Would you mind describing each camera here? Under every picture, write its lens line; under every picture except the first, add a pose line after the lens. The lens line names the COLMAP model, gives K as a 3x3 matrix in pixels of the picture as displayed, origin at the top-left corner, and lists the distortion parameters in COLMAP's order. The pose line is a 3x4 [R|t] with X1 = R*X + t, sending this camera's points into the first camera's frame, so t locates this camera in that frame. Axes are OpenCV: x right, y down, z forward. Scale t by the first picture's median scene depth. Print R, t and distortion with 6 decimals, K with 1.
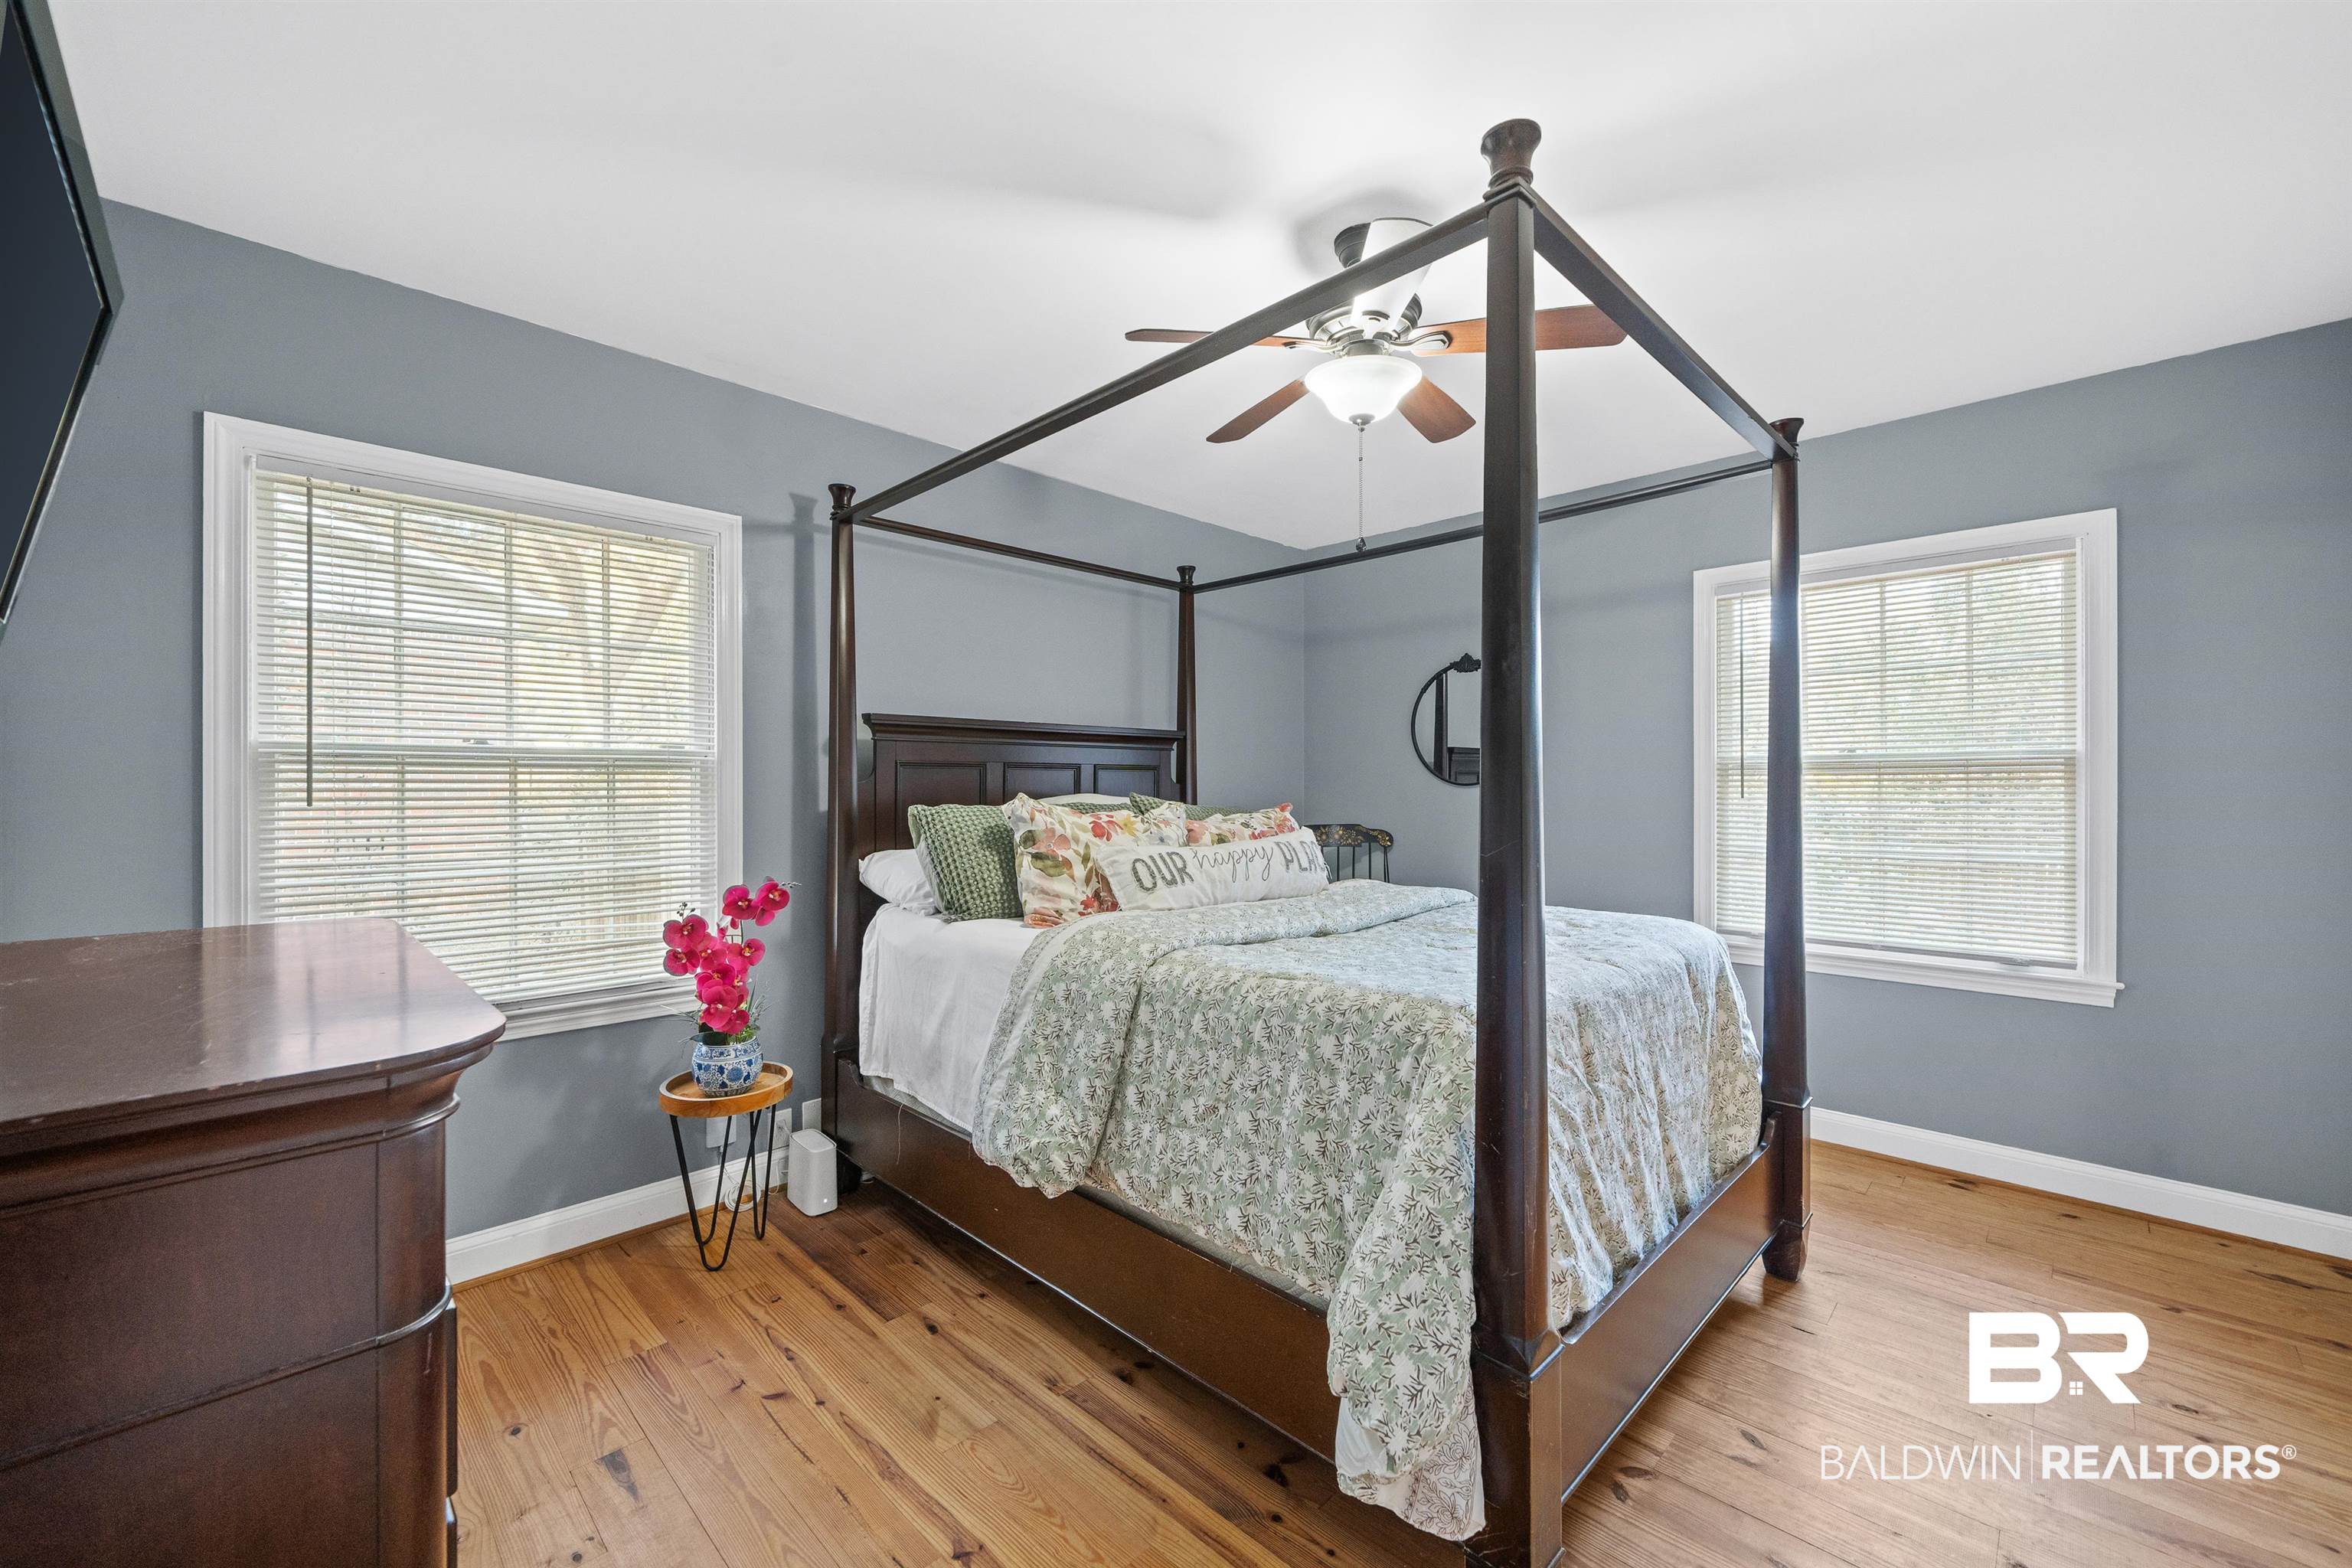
lens RADIAL K [[943.7, 0, 1179.2], [0, 943.7, 783.9], [0, 0, 1]] dist [-0.008217, 0.001884]
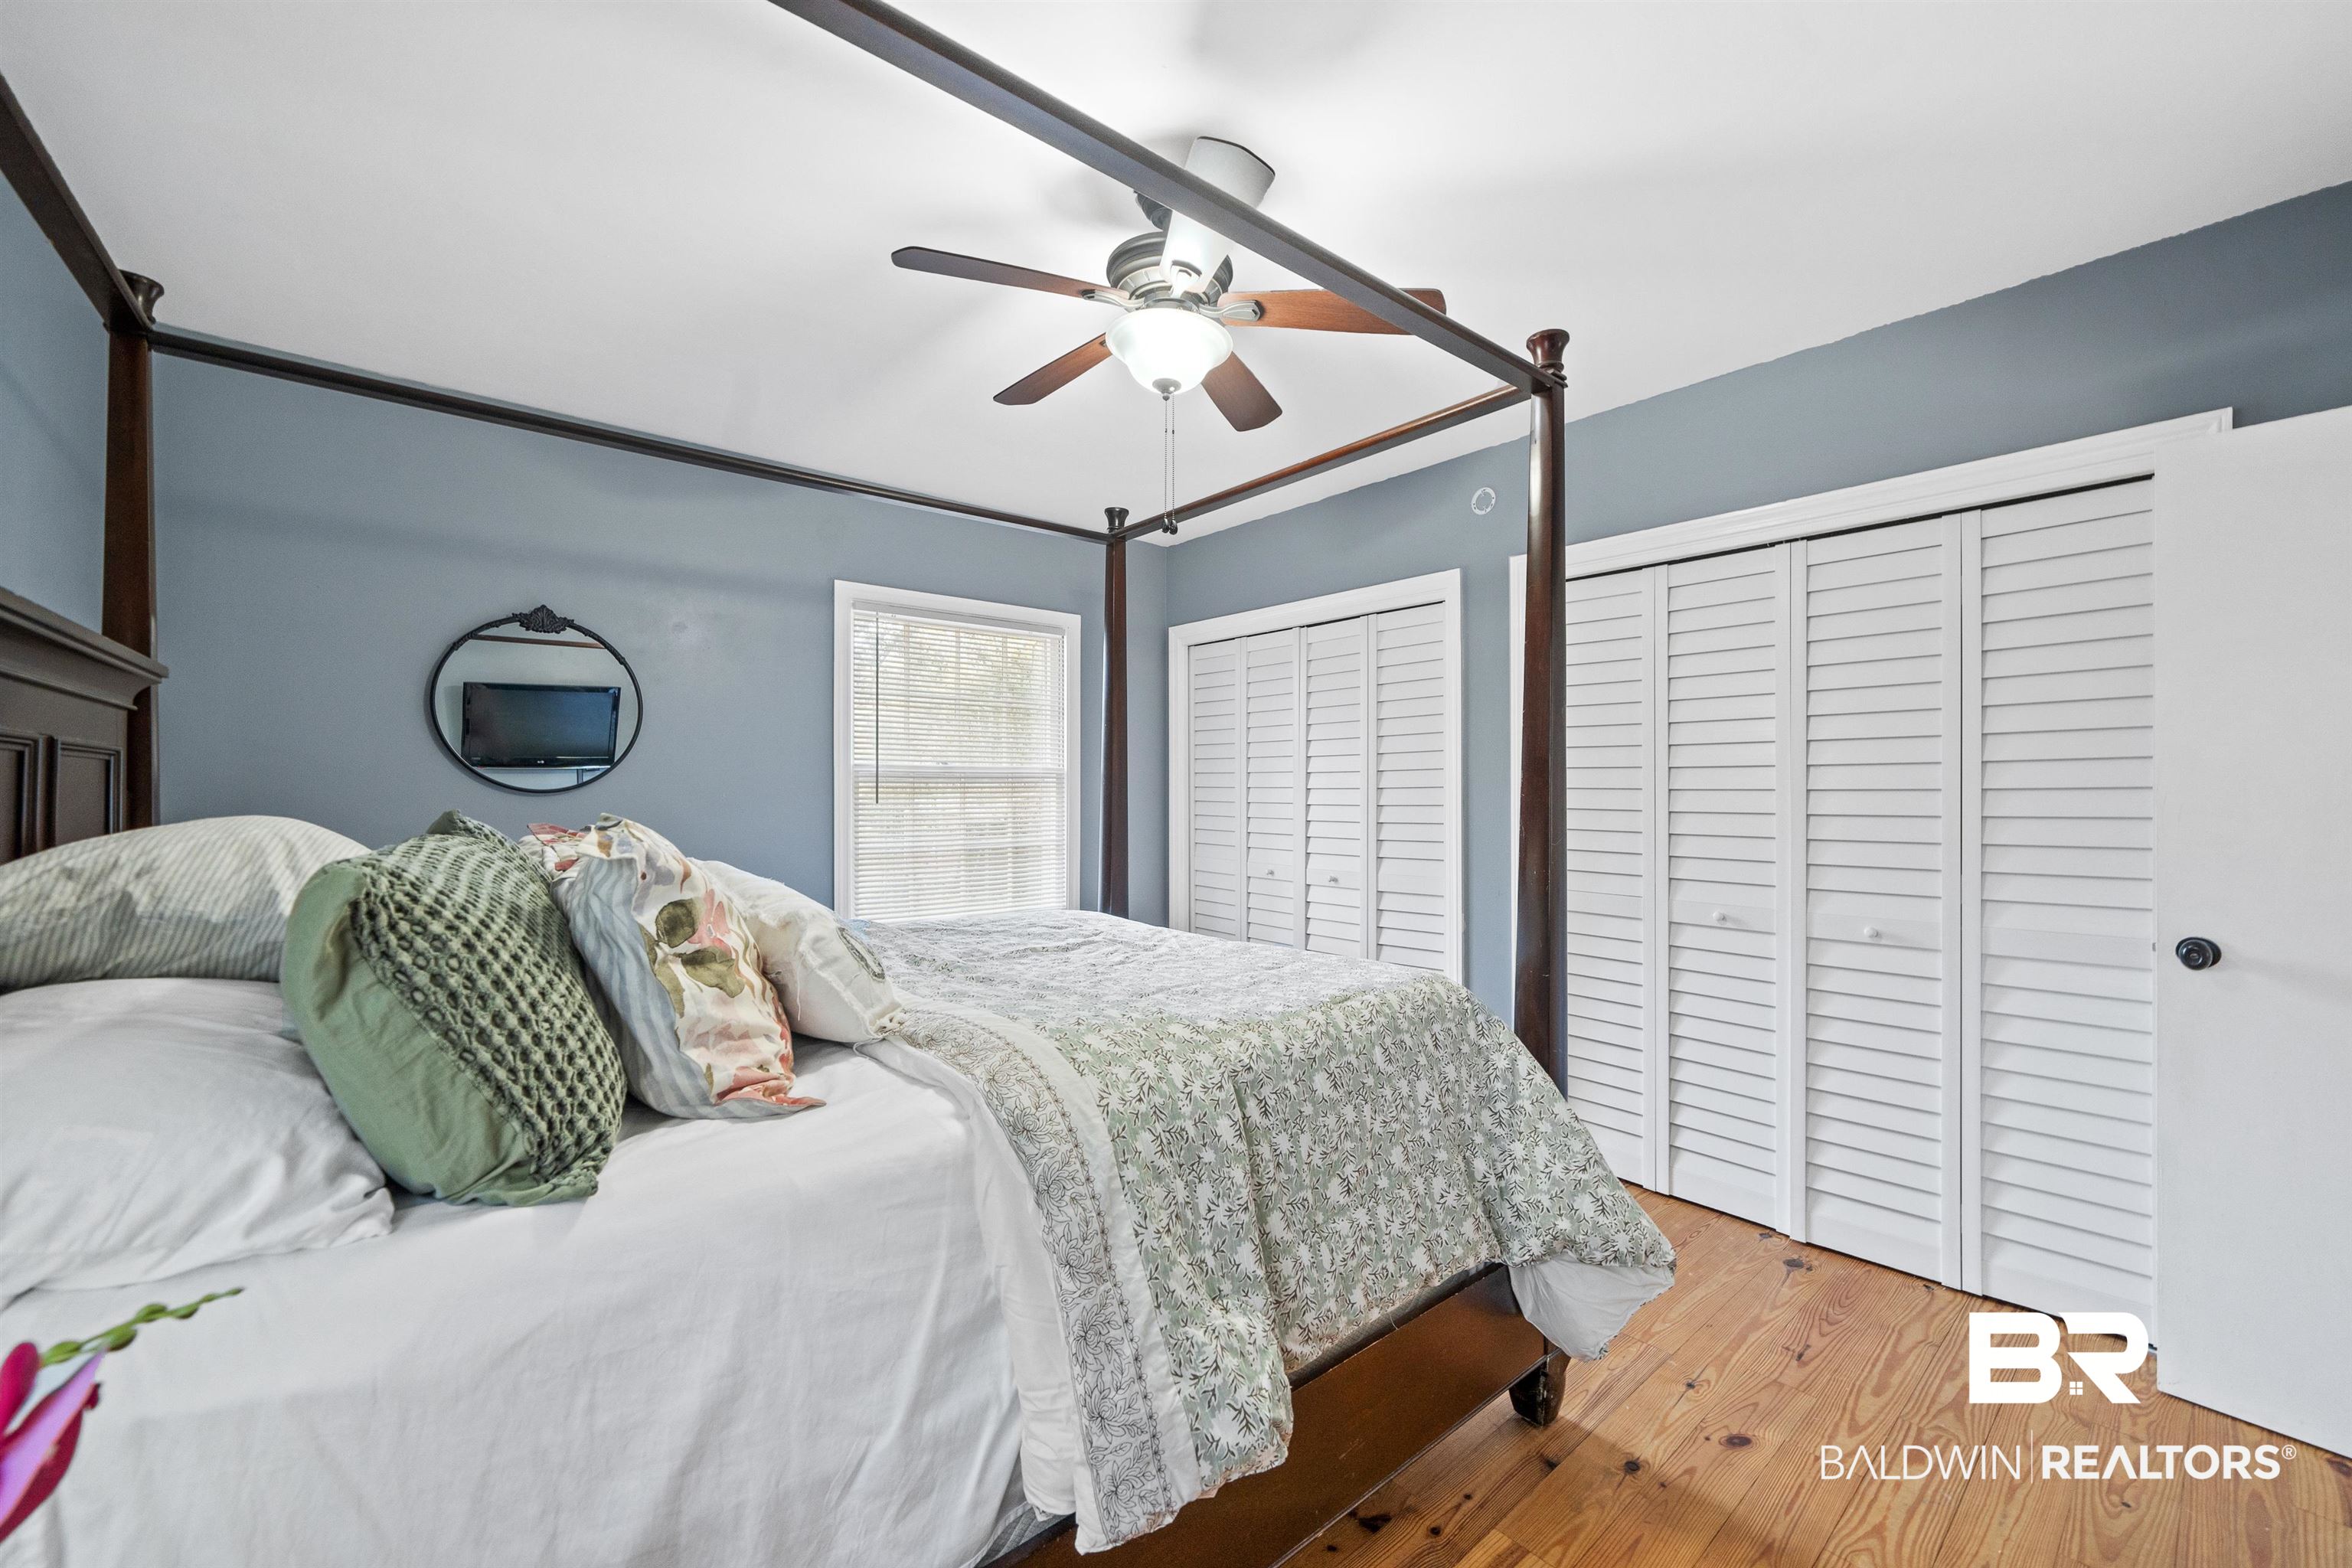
lens RADIAL K [[943.7, 0, 1179.0], [0, 943.7, 786.1], [0, 0, 1]] dist [-0.008217, 0.001884]
pose [[0.060511, 0.006539, 0.998146, -0.704182], [-0.001215, 0.999978, -0.006477, -0.000099], [-0.998167, -0.000821, 0.060517, 0.937271]]
